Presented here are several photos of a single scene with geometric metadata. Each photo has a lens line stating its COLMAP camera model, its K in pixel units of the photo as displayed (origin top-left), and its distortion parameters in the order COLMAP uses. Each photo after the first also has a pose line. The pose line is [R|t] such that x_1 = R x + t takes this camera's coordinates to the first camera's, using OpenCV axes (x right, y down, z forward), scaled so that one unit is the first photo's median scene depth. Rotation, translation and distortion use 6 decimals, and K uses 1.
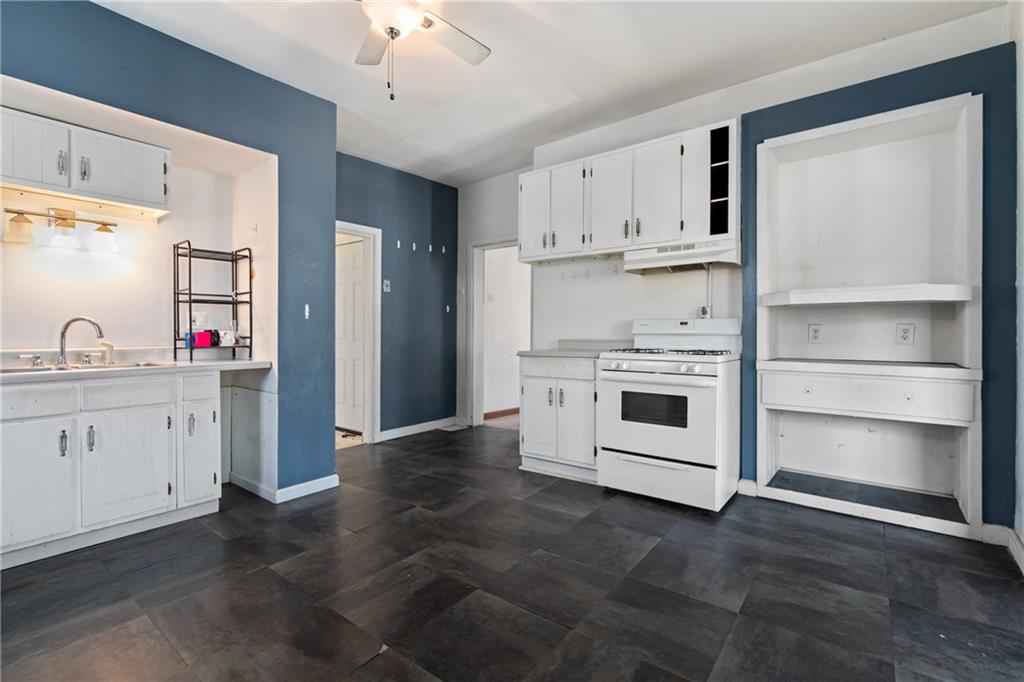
lens RADIAL K [[456.2, 0, 510.6], [0, 456.2, 336.6], [0, 0, 1]] dist [-0.010234, 0.000410]
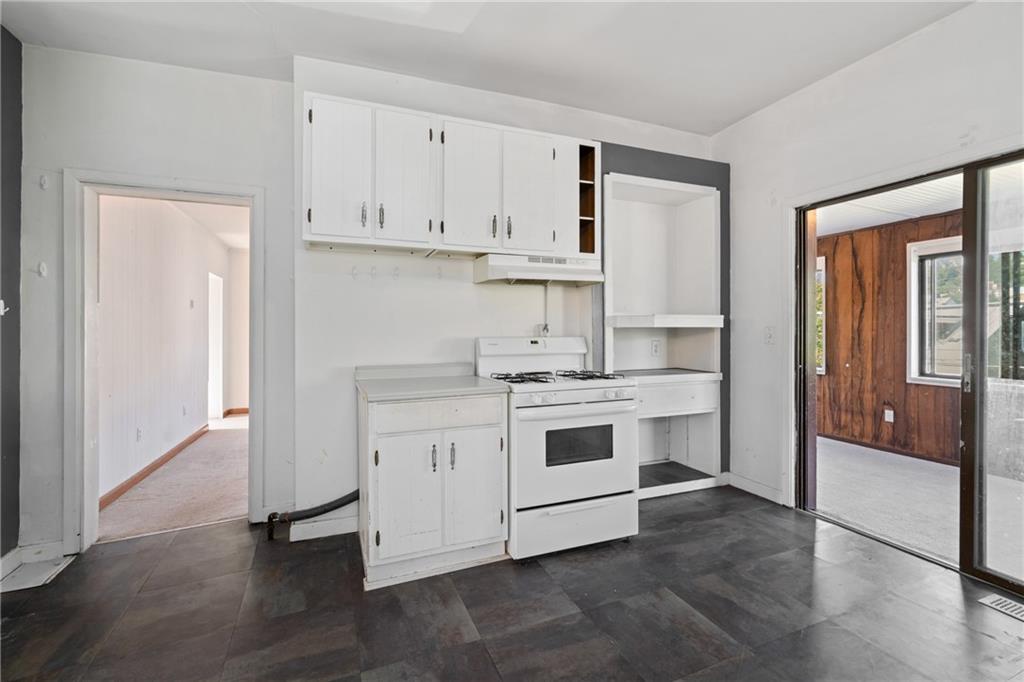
lens RADIAL K [[456.2, 0, 509.2], [0, 456.2, 333.3], [0, 0, 1]] dist [-0.010234, 0.000410]
pose [[0.496492, -0.008698, 0.867998, -0.473048], [0.013872, 0.999902, 0.002085, -0.053649], [-0.867930, 0.011006, 0.496564, 0.638197]]
